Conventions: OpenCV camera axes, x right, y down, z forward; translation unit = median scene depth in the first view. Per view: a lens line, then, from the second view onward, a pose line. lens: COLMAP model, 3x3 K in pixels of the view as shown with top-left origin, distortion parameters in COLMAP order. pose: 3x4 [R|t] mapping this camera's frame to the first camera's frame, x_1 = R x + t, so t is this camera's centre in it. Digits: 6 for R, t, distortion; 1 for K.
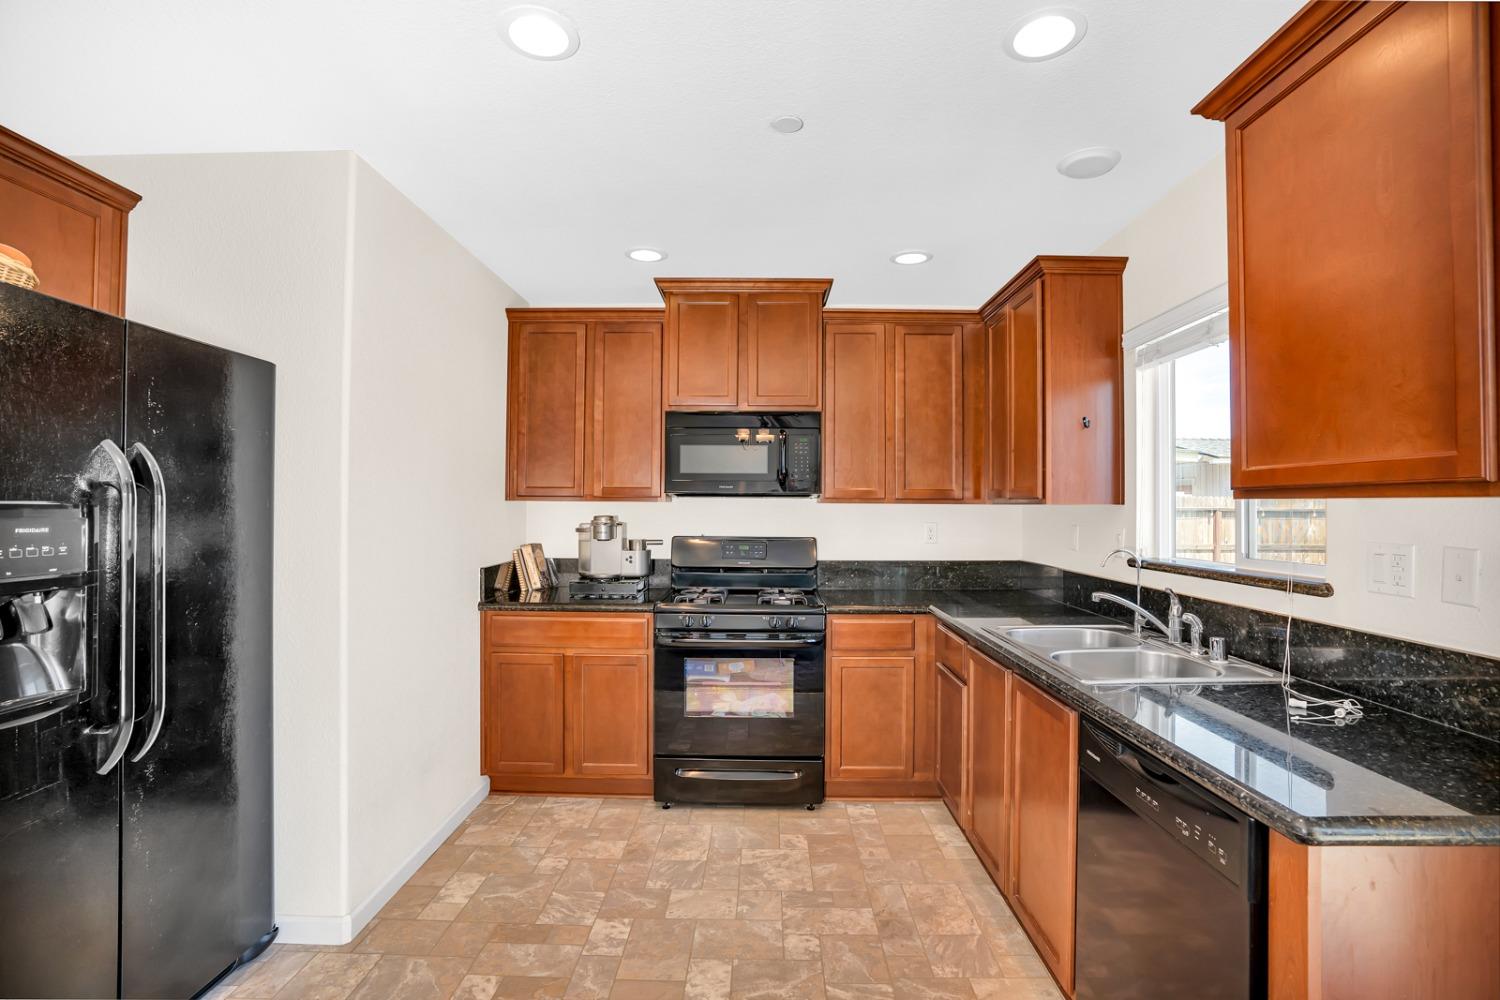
lens RADIAL K [[693.6, 0, 756.6], [0, 693.6, 494.6], [0, 0, 1]] dist [-0.070912, 0.027783]
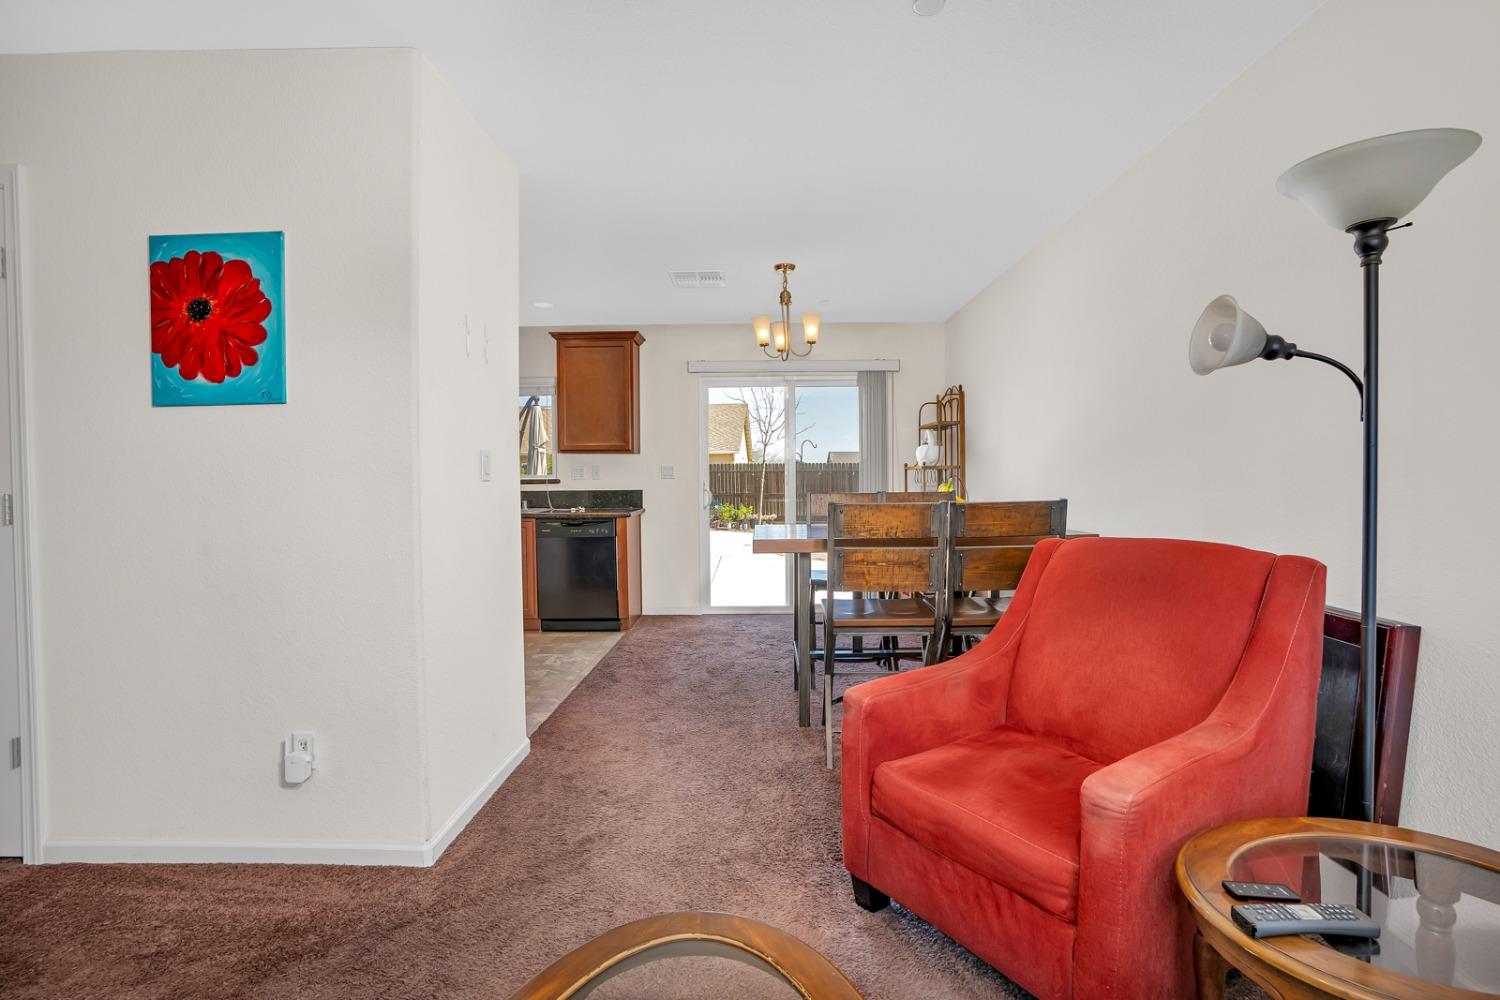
lens RADIAL K [[709.8, 0, 763.7], [0, 709.8, 494.1], [0, 0, 1]] dist [-0.063776, 0.022895]
pose [[0.005860, -0.030725, 0.999511, -1.452050], [-0.011457, 0.999460, 0.030790, 0.046772], [-0.999917, -0.011632, 0.005505, -0.034892]]
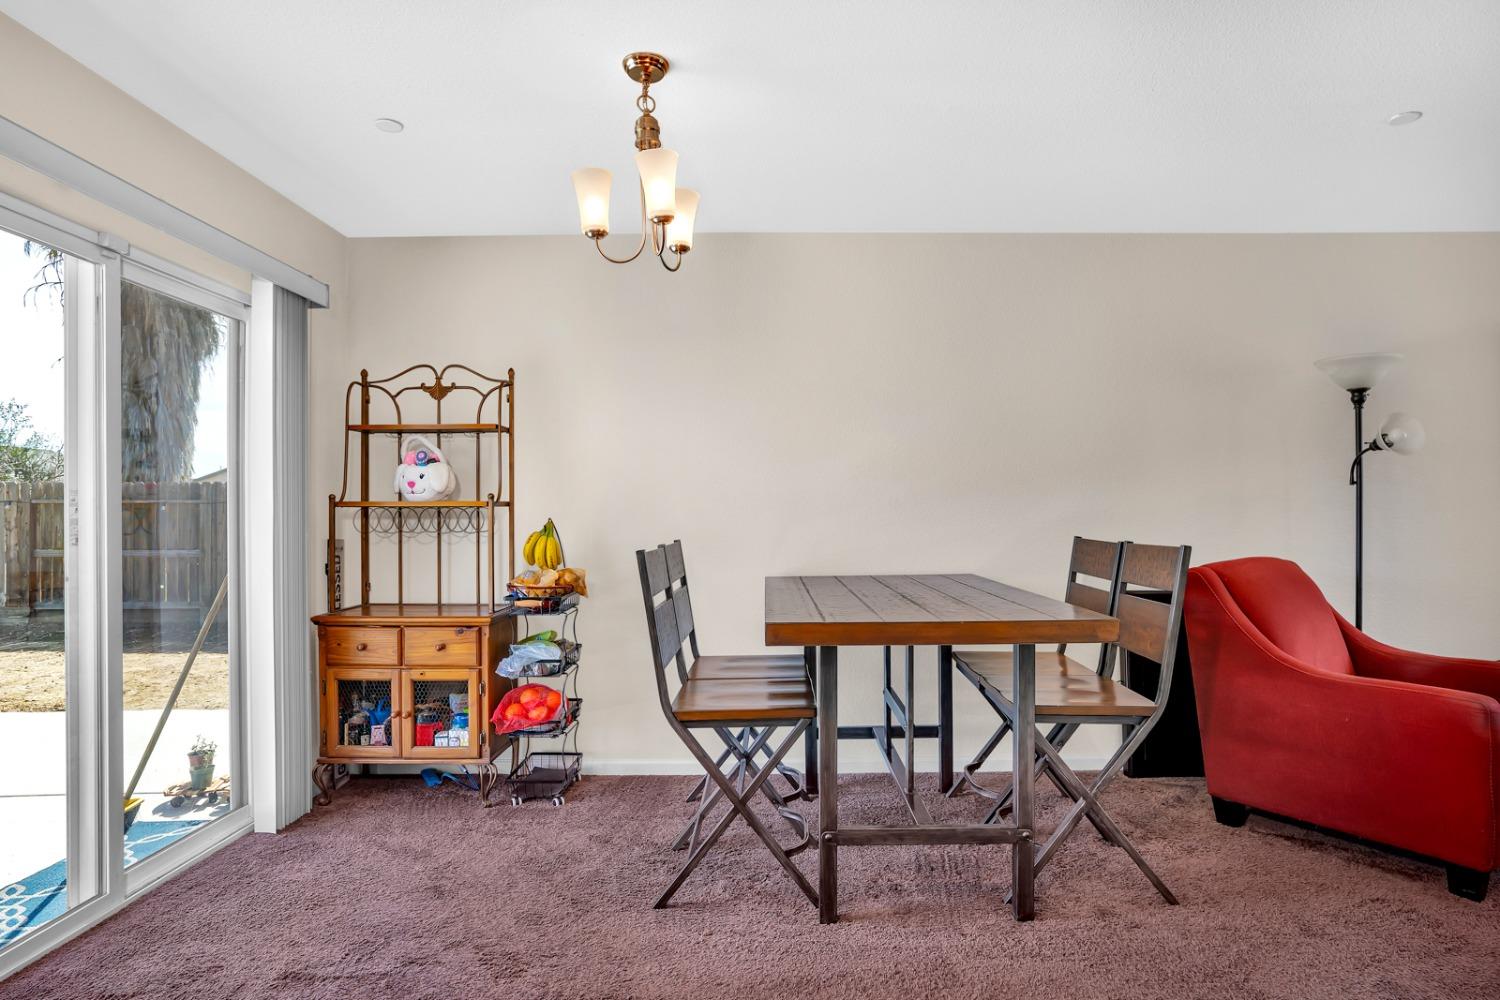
lens RADIAL K [[804.8, 0, 753.6], [0, 804.8, 494.2], [0, 0, 1]] dist [-0.045095, 0.029243]
pose [[-1.000000, -0.000638, -0.000147, -0.134258], [-0.000633, 0.999375, -0.035334, 0.055106], [0.000169, -0.035334, -0.999376, 0.653159]]
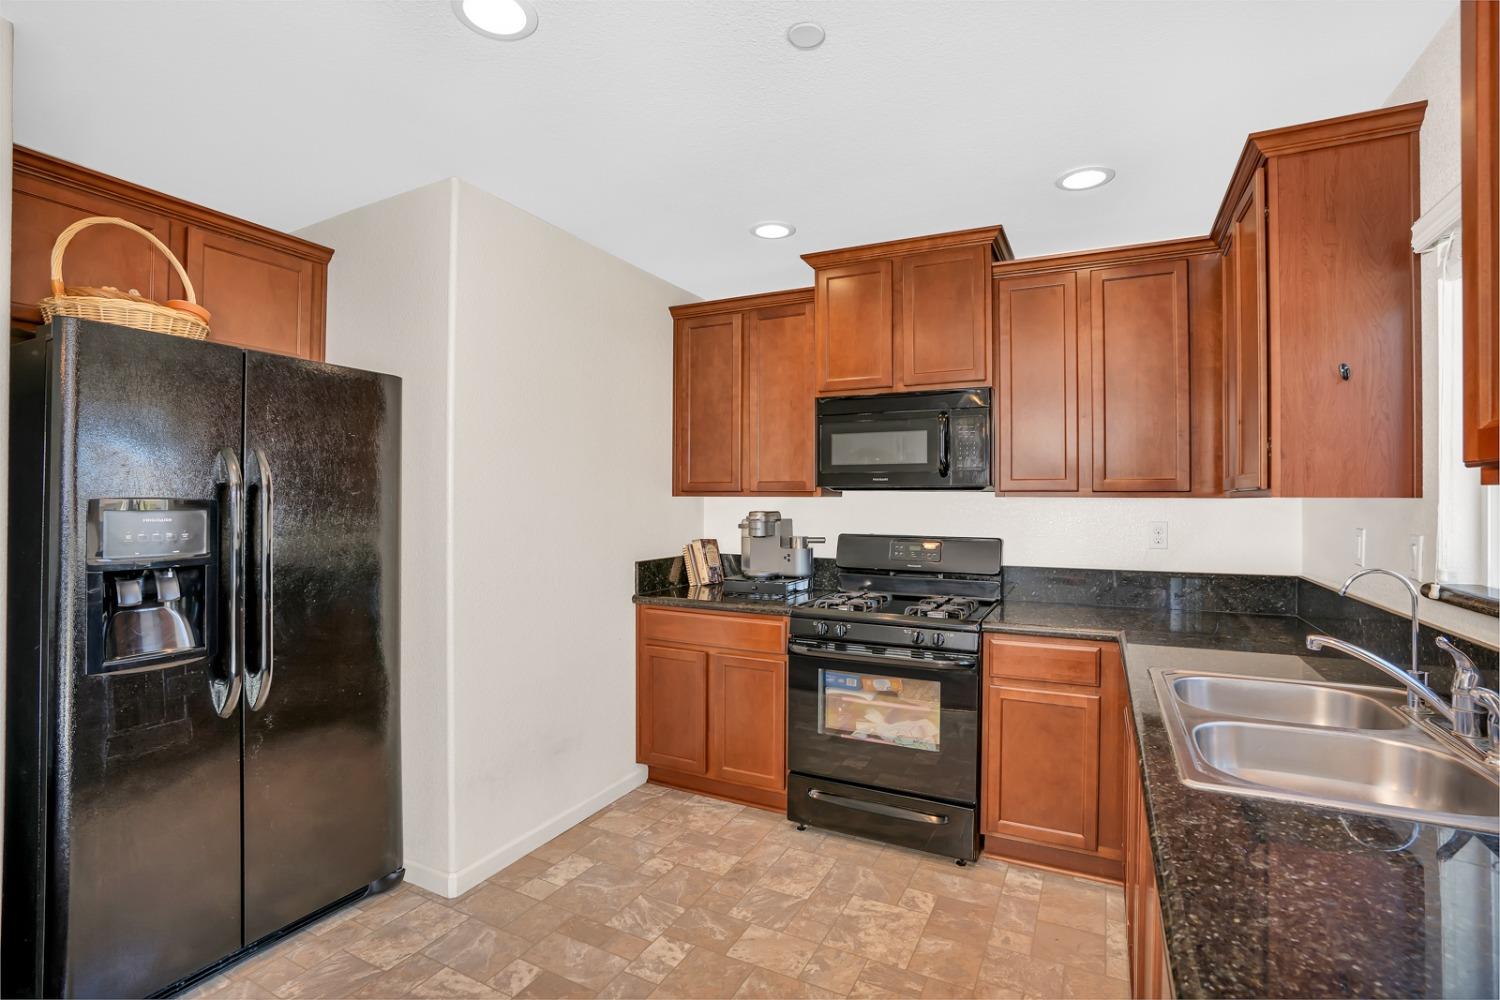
lens RADIAL K [[693.6, 0, 756.6], [0, 693.6, 494.6], [0, 0, 1]] dist [-0.070912, 0.027783]
pose [[0.898303, -0.005465, -0.439344, 0.217918], [0.008373, 0.999954, 0.004682, 0.003121], [0.439298, -0.007885, 0.898307, 0.150294]]
